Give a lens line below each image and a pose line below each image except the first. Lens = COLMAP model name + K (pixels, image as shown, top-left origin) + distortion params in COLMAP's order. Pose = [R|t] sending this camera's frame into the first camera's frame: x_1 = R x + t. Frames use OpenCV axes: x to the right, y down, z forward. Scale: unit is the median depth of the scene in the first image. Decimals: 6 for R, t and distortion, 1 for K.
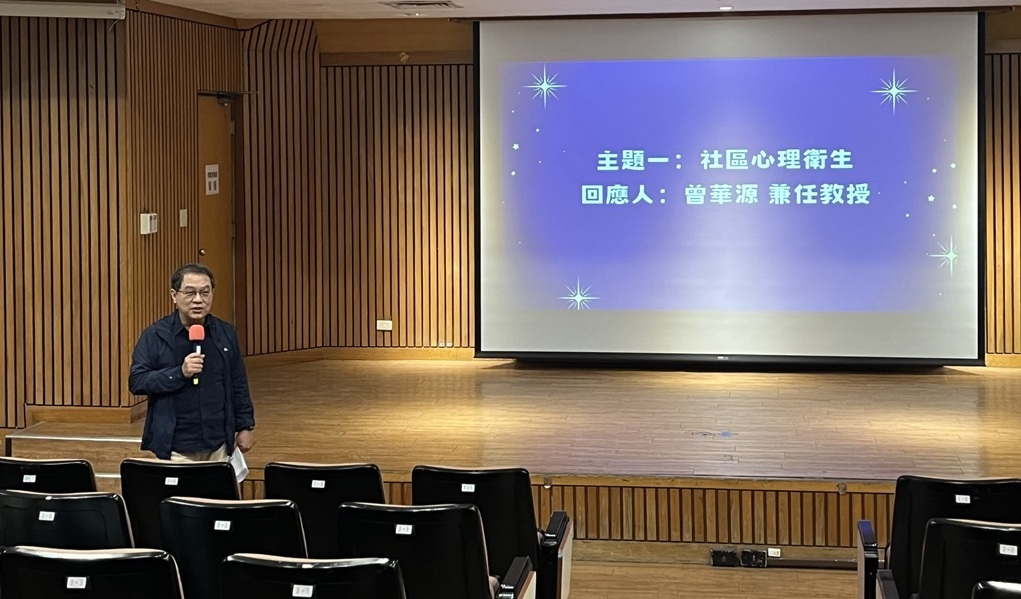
lens RADIAL K [[1524.5, 0, 539.0], [0, 1524.5, 157.3], [0, 0, 1]] dist [0.079657, 0.000000]
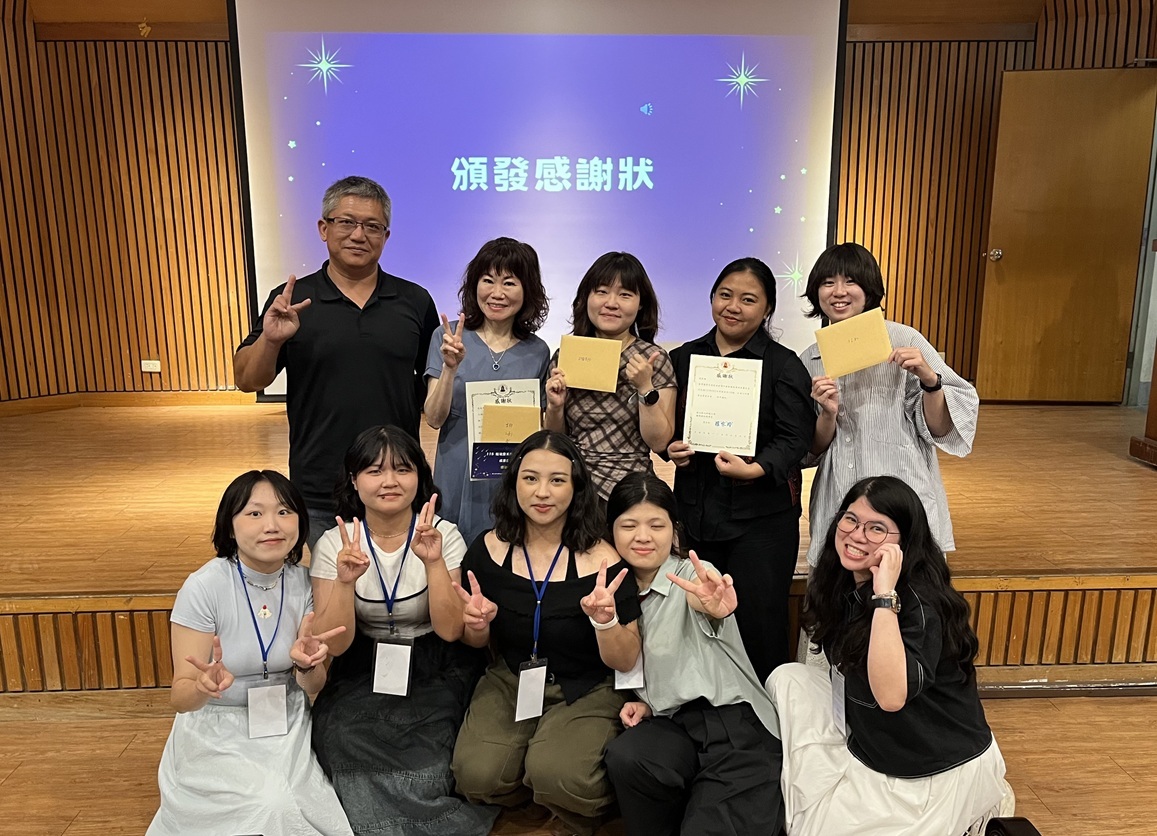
lens RADIAL K [[1034.0, 0, 577.3], [0, 1034.0, 475.6], [0, 0, 1]] dist [0.055914, -0.056545]
pose [[0.983047, -0.038473, 0.179272, 0.028287], [-0.001135, 0.976442, 0.215776, 0.046034], [-0.183351, -0.212321, 0.959845, 0.403277]]
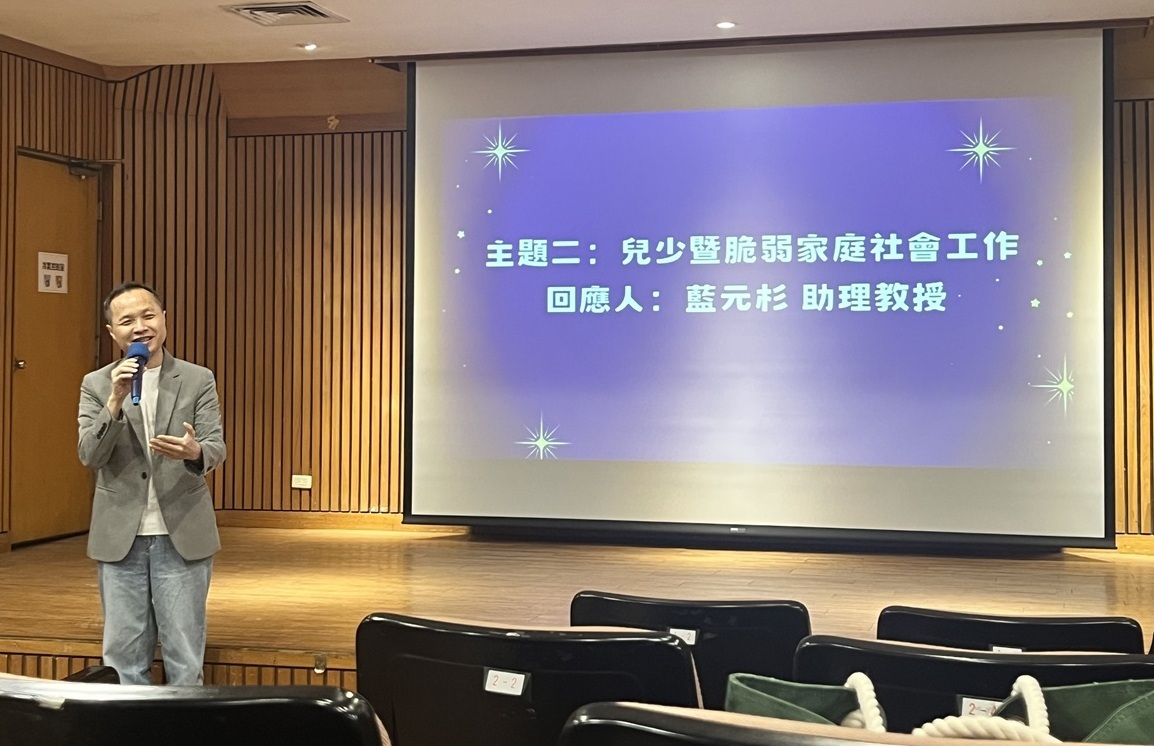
lens RADIAL K [[1709.0, 0, 565.3], [0, 1709.0, 301.7], [0, 0, 1]] dist [0.065783, 0.000000]
pose [[0.990253, 0.006313, -0.139136, 0.149586], [-0.013323, 0.998685, -0.049510, 0.065699], [0.138641, 0.050882, 0.989035, 0.198900]]
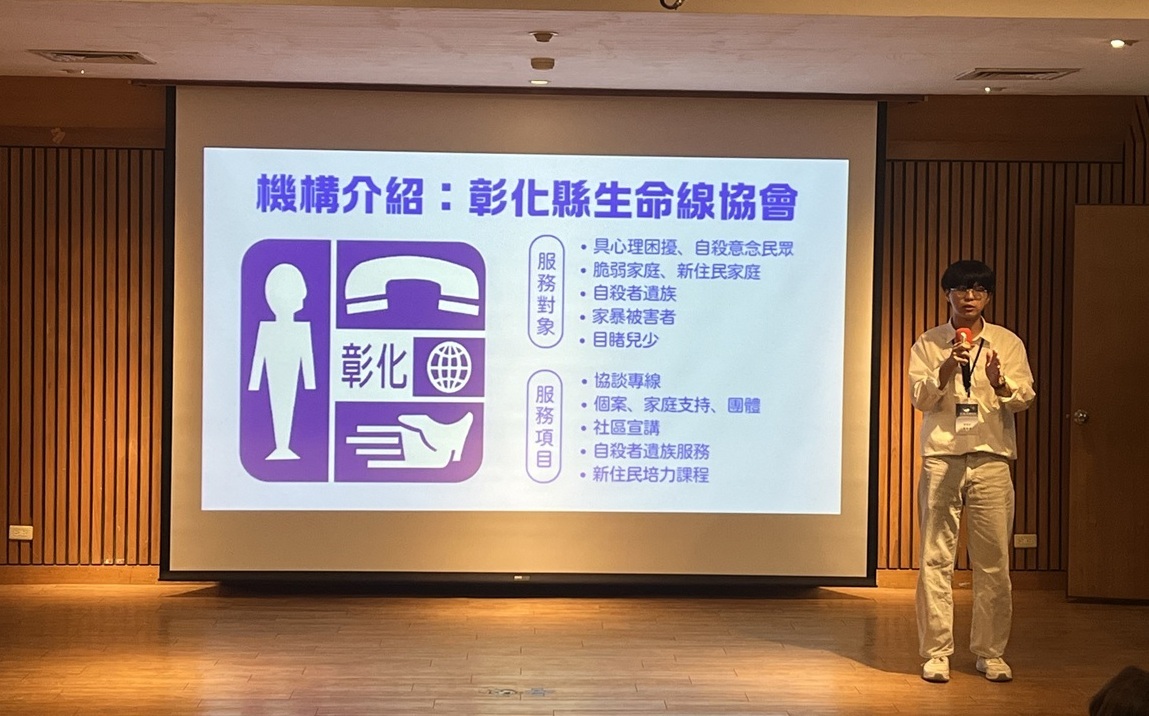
lens RADIAL K [[2066.6, 0, 600.4], [0, 2066.6, 324.3], [0, 0, 1]] dist [0.092401, 0.000000]
pose [[0.983166, 0.017854, 0.181838, -0.019623], [-0.021086, 0.999652, 0.015859, -0.001982], [-0.181492, -0.019427, 0.983201, 0.054450]]
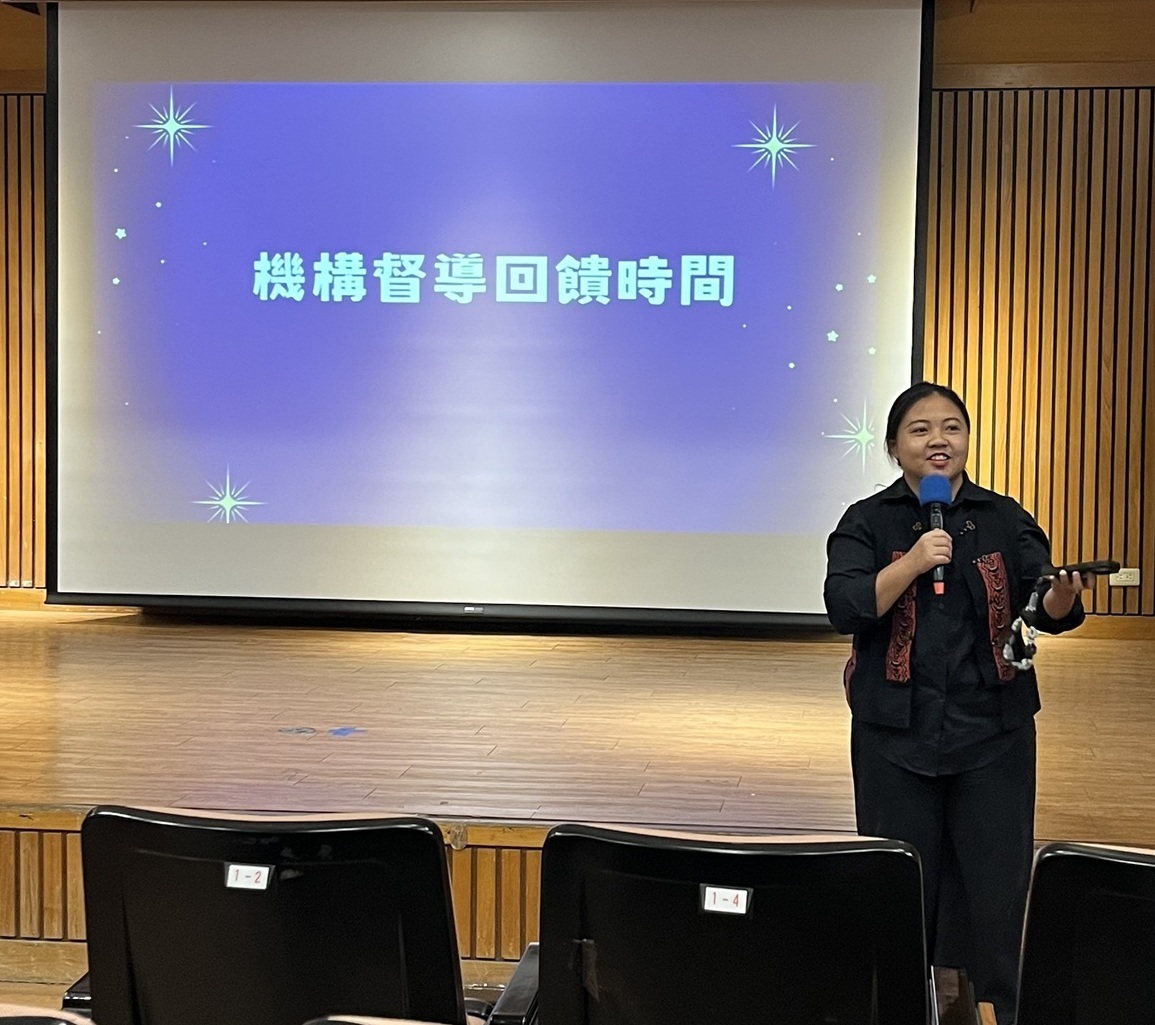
lens RADIAL K [[1937.3, 0, 639.6], [0, 1937.3, 495.1], [0, 0, 1]] dist [0.086104, 0.000000]
pose [[0.999572, 0.021156, 0.020198, 0.165935], [-0.021986, 0.998886, 0.041752, 0.056046], [-0.019292, -0.042178, 0.998924, 0.269384]]
